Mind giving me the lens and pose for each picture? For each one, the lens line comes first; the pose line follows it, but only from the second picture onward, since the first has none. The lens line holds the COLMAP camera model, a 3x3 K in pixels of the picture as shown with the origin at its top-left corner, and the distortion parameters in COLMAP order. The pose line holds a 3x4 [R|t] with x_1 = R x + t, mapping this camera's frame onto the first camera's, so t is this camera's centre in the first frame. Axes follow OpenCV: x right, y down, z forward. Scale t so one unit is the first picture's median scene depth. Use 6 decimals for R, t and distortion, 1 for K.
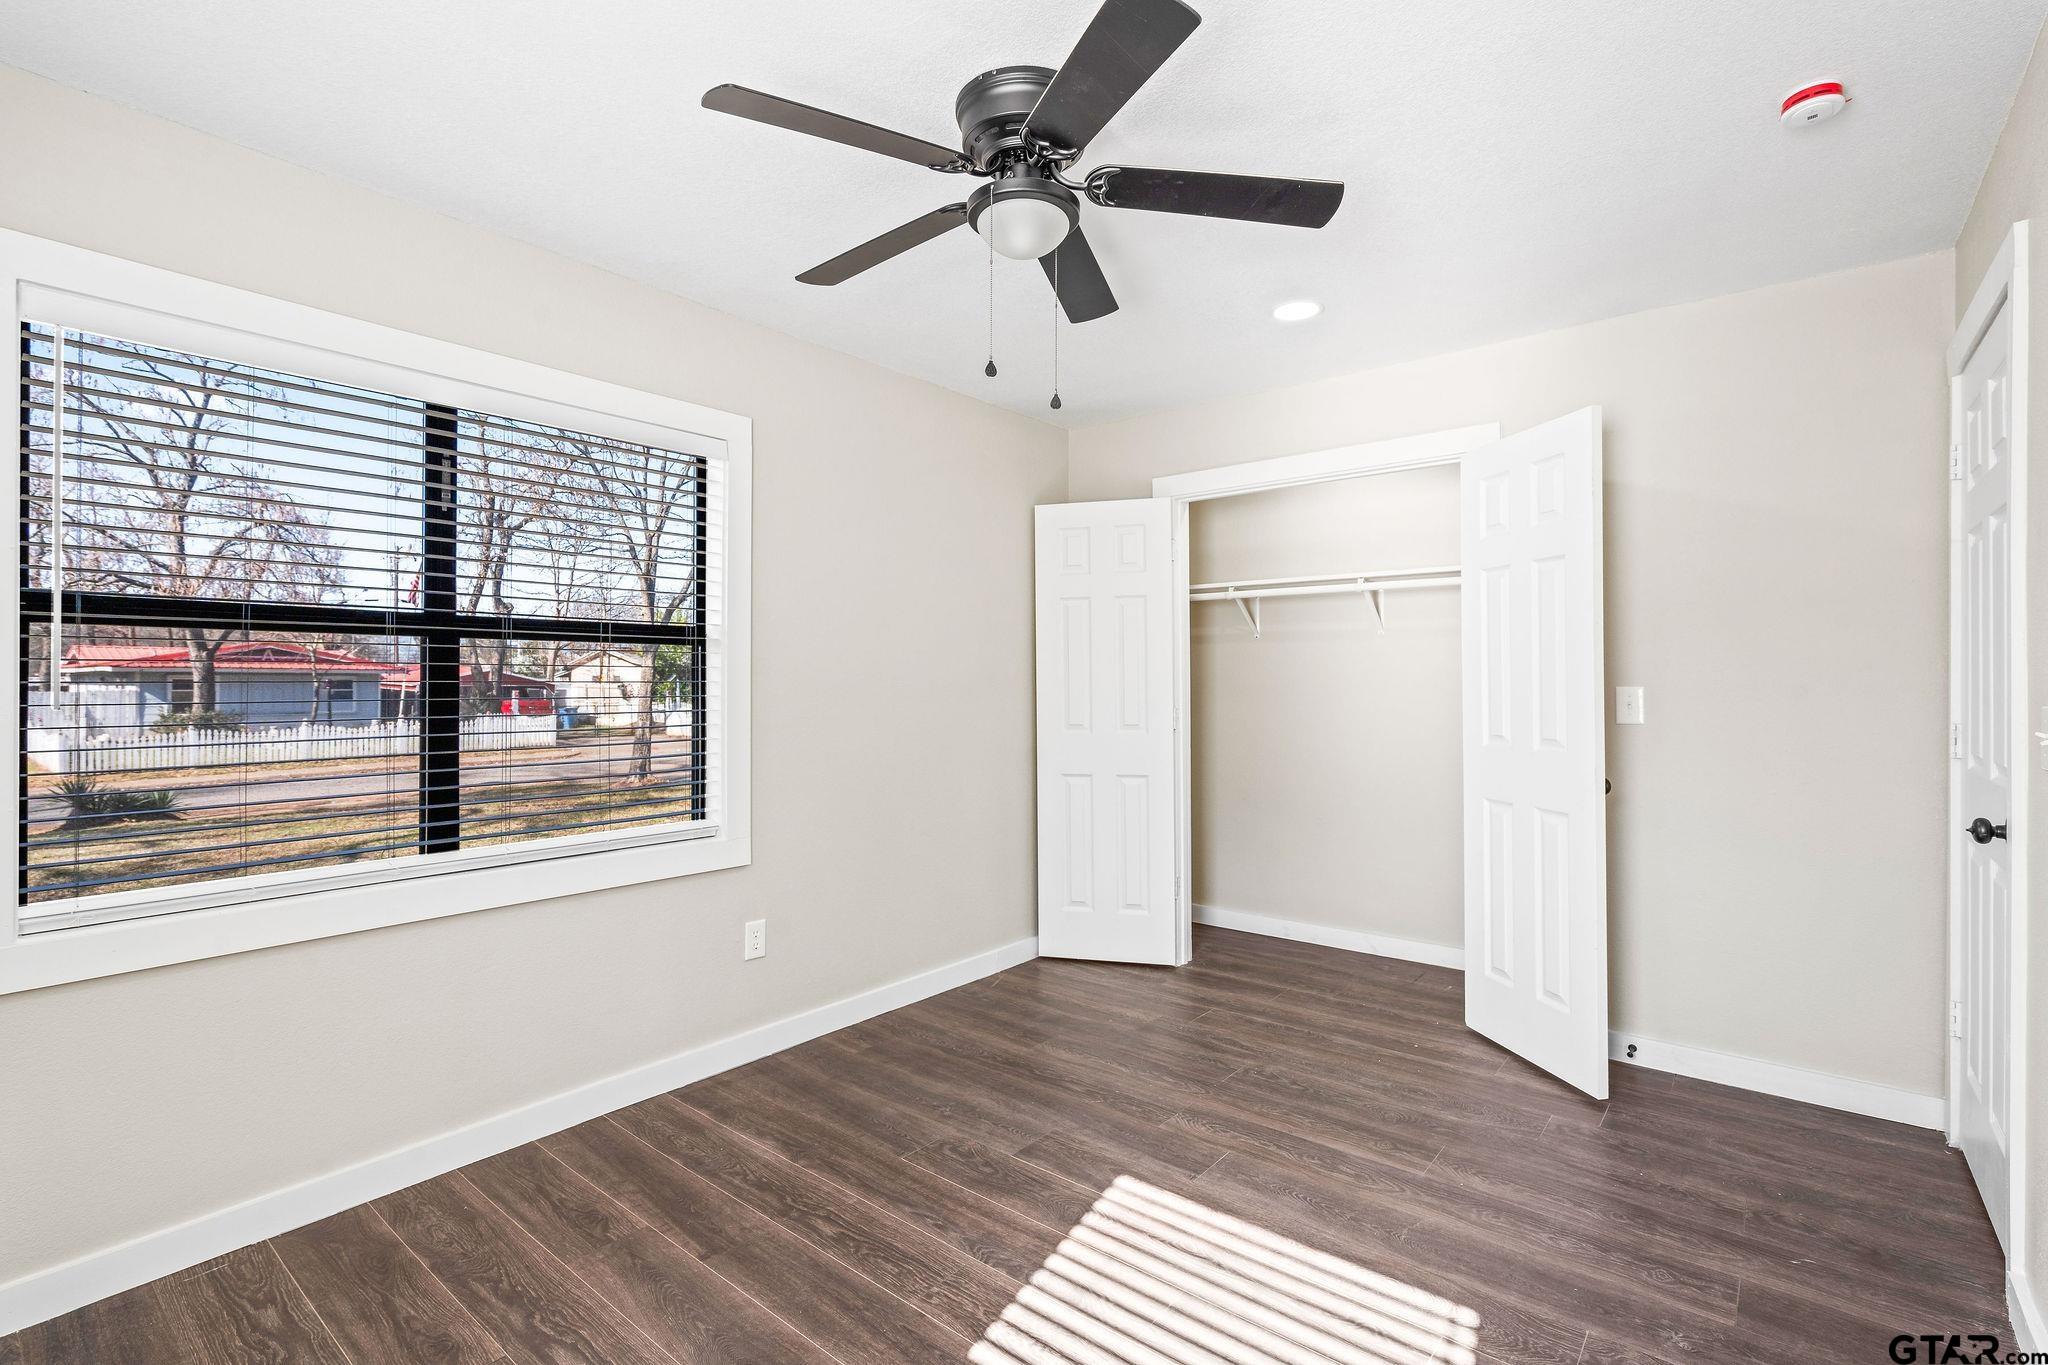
lens RADIAL K [[946.3, 0, 1024.0], [0, 946.3, 682.5], [0, 0, 1]] dist [-0.000976, 0.000009]
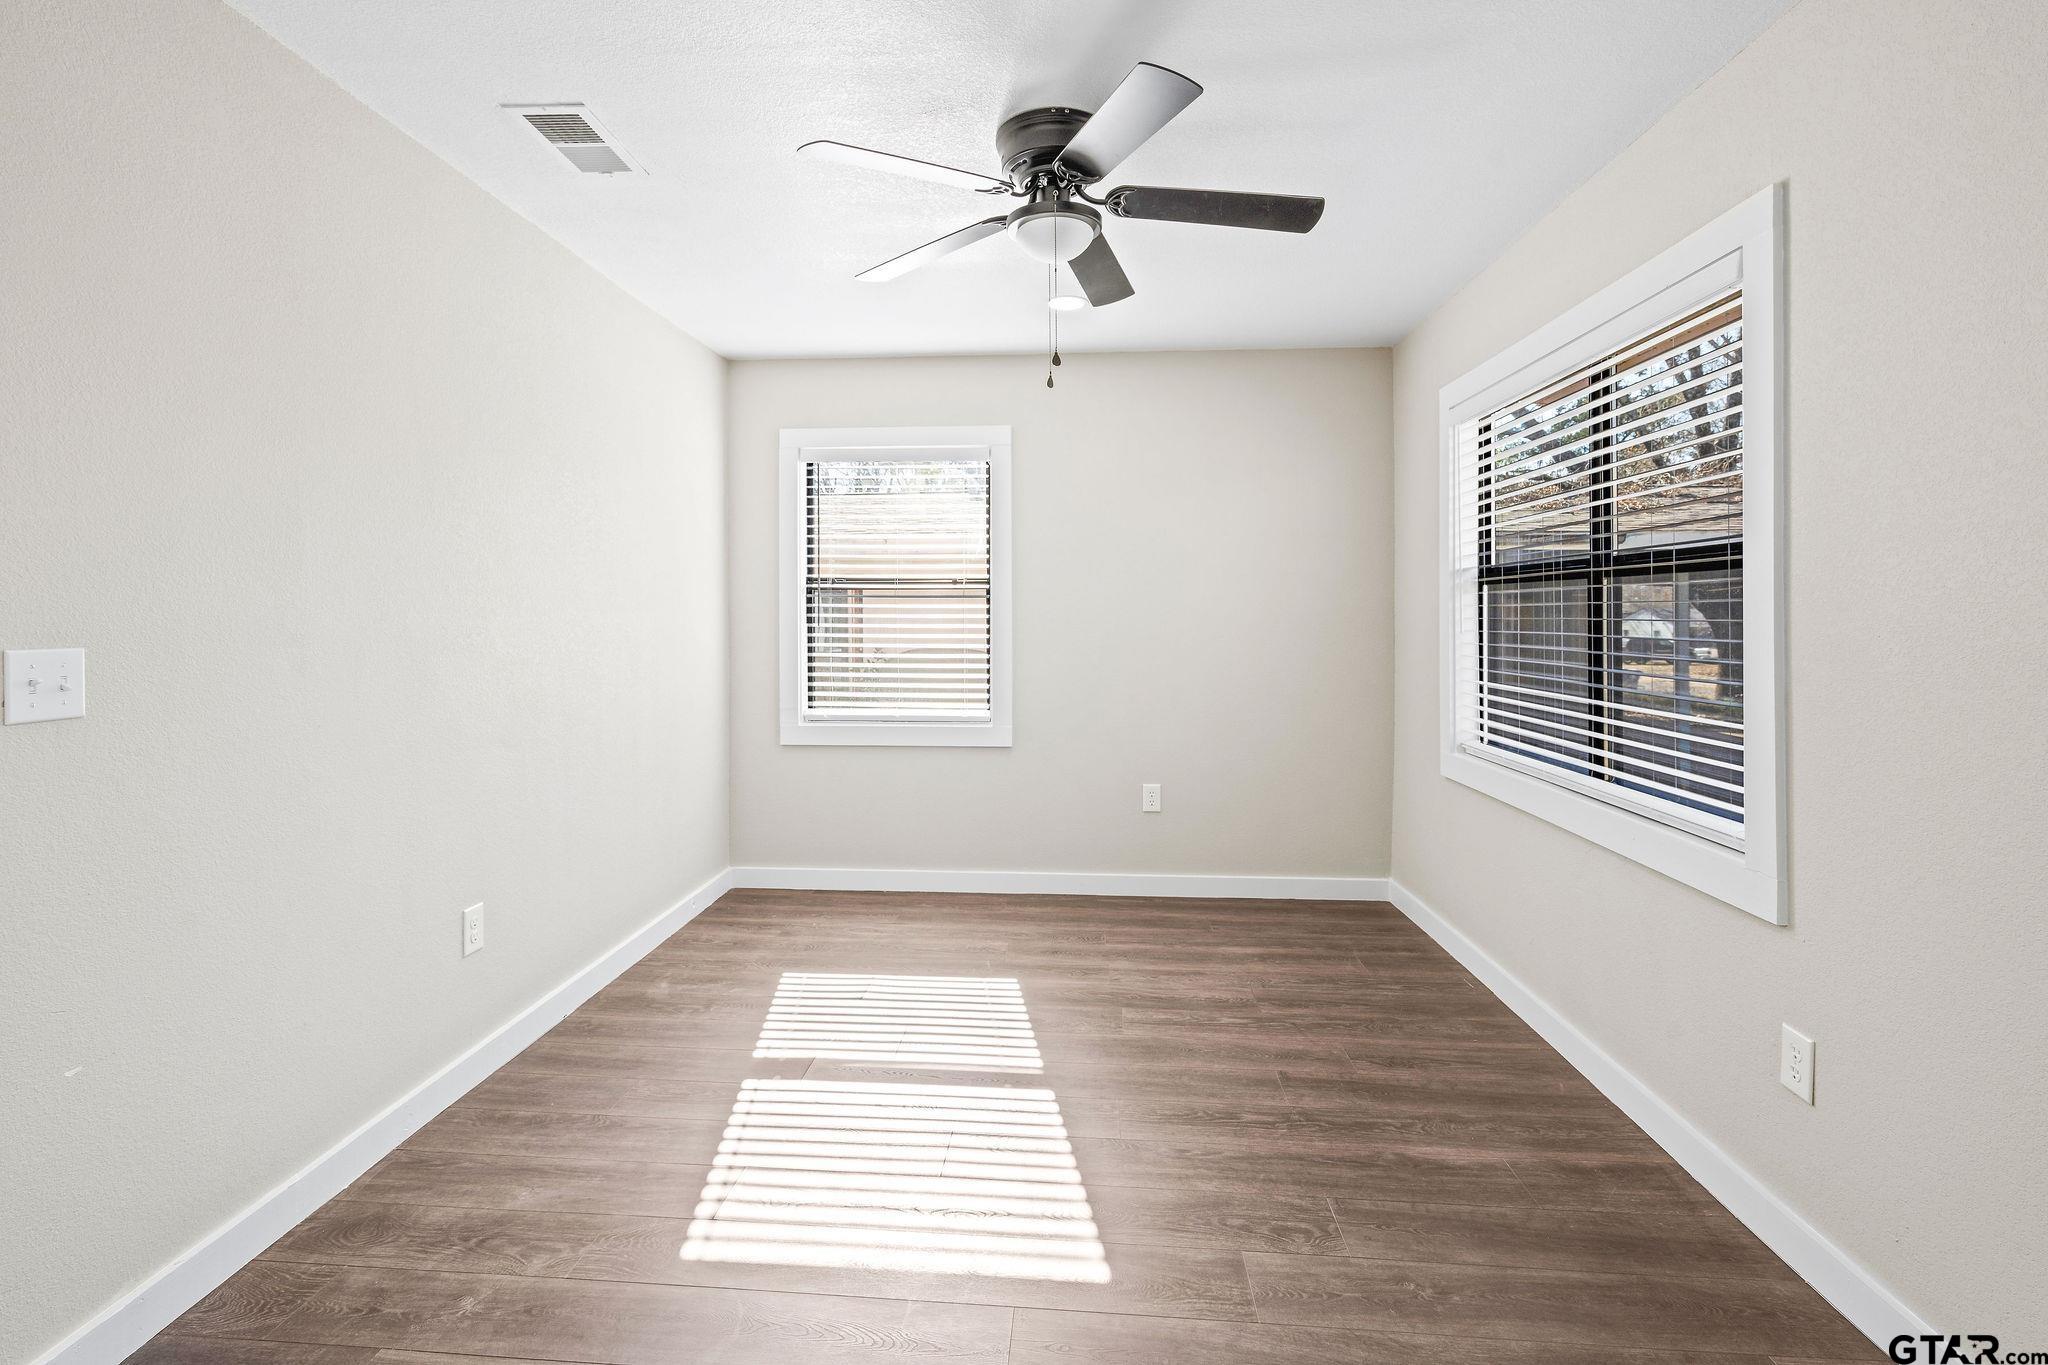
lens RADIAL K [[958.7, 0, 1006.8], [0, 958.7, 647.6], [0, 0, 1]] dist [-0.000942, -0.000422]
pose [[-0.827082, 0.023161, -0.561604, 0.563317], [0.004578, 0.999395, 0.034475, -0.010971], [0.562062, 0.025942, -0.826688, 1.518175]]
